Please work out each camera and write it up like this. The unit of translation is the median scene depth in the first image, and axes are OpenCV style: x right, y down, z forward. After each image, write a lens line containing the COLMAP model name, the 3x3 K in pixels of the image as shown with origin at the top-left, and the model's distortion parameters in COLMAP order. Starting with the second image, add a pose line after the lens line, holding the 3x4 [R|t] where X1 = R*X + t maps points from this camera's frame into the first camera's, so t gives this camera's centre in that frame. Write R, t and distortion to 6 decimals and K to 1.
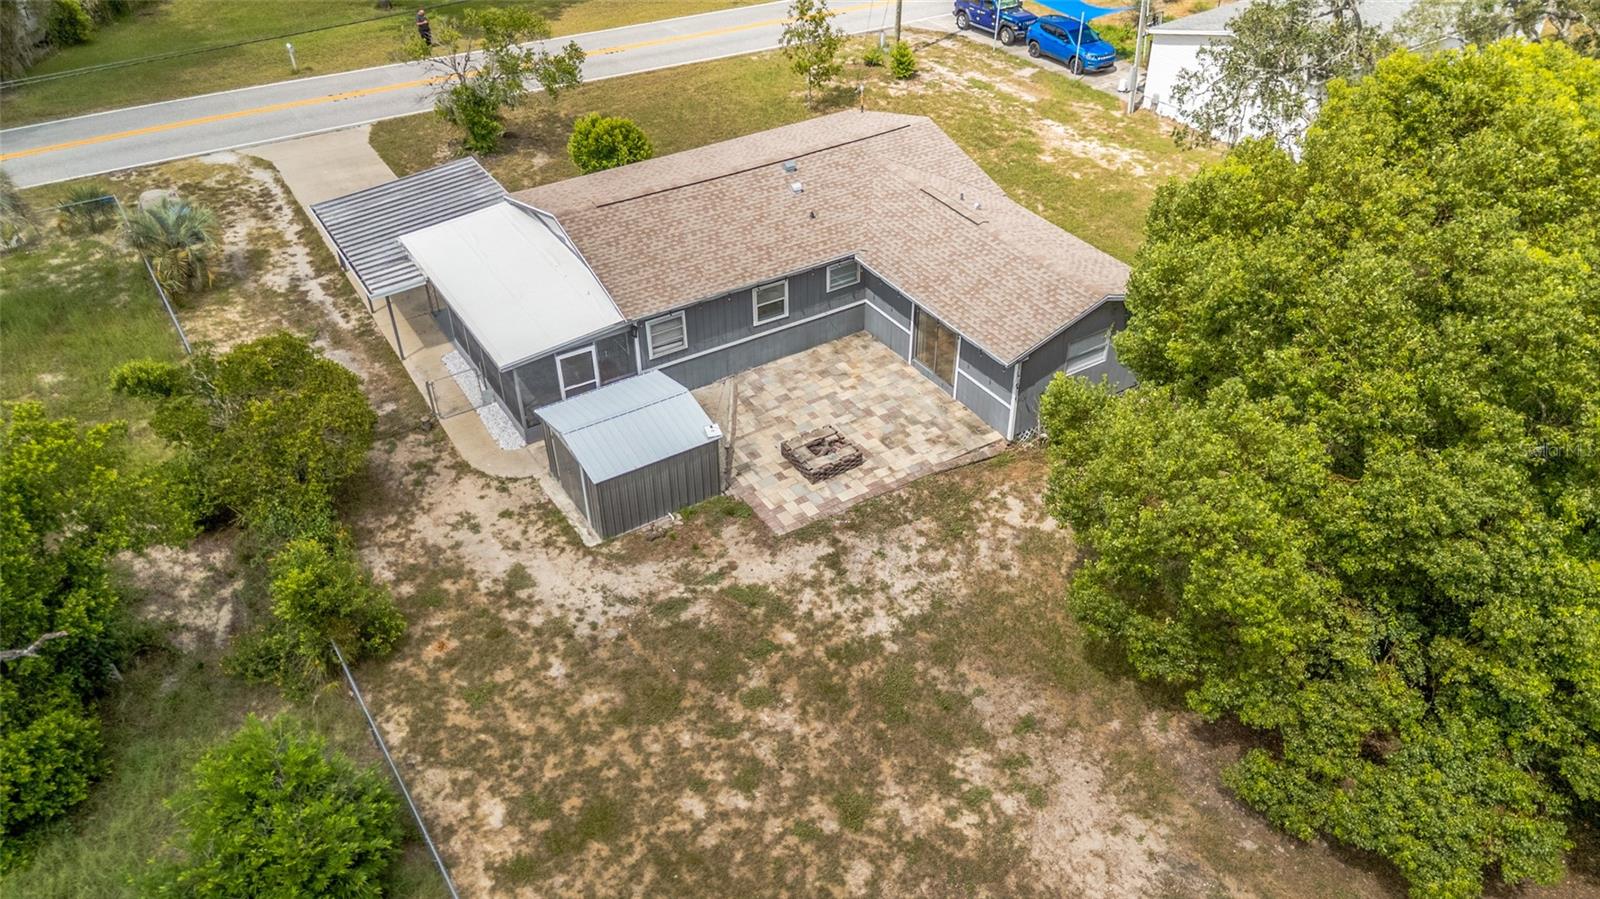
lens RADIAL K [[1188.7, 0, 797.6], [0, 1188.7, 440.0], [0, 0, 1]] dist [0.076129, -0.079733]
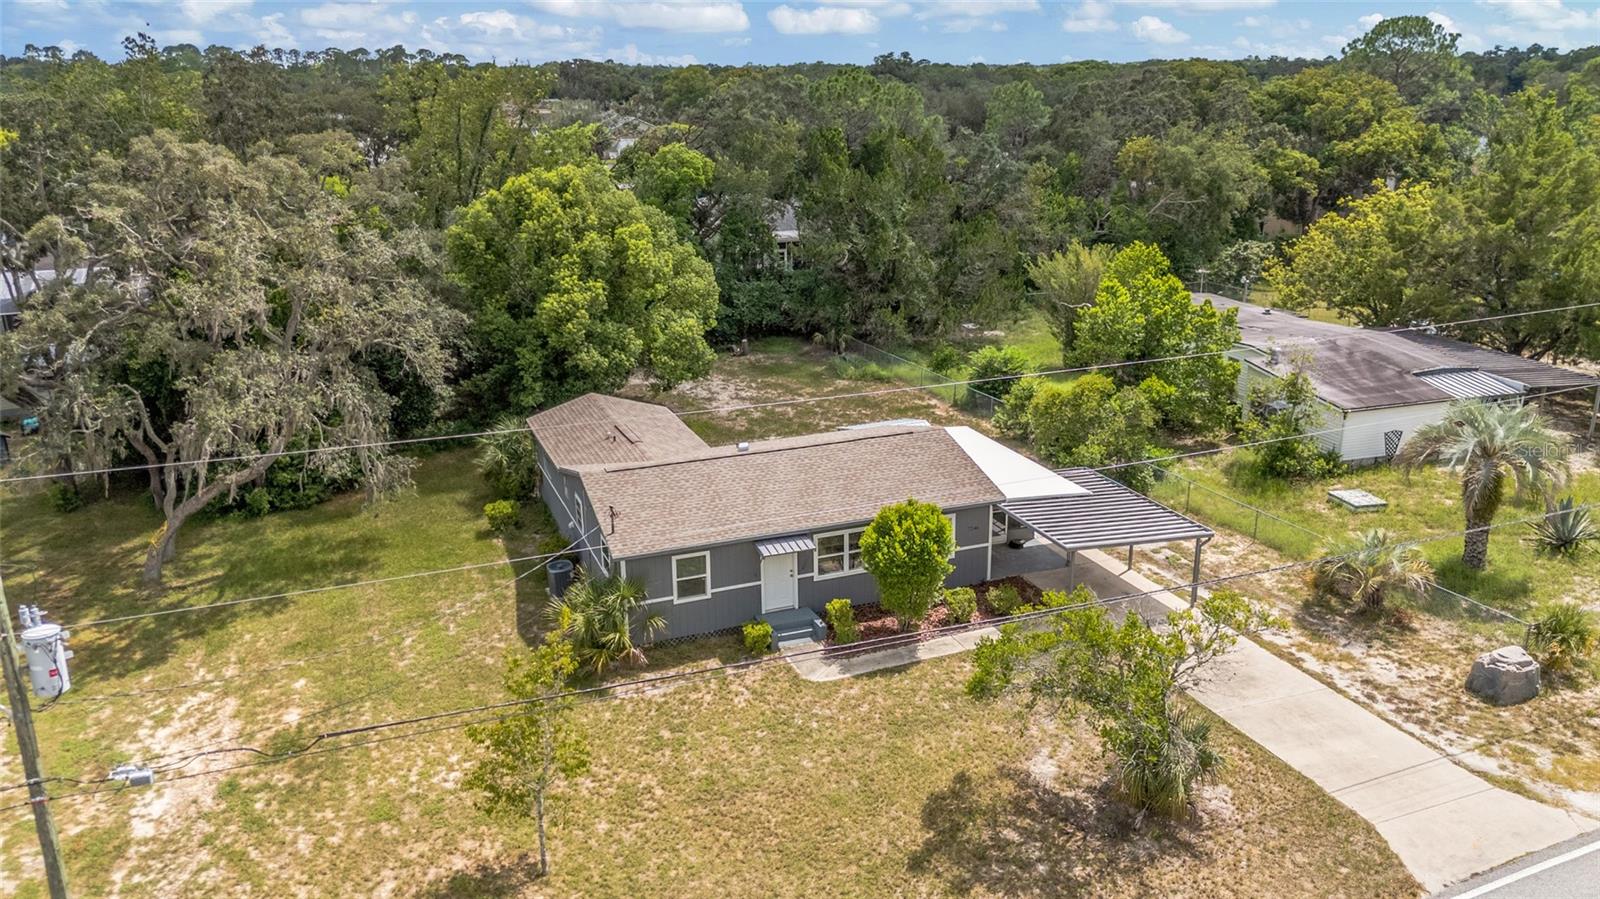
lens RADIAL K [[1188.7, 0, 797.6], [0, 1188.7, 440.0], [0, 0, 1]] dist [0.076129, -0.079733]
pose [[-0.983843, -0.037946, 0.174963, -0.330738], [0.116903, 0.604007, 0.788358, -1.442396], [-0.135594, 0.796075, -0.589813, 2.152401]]
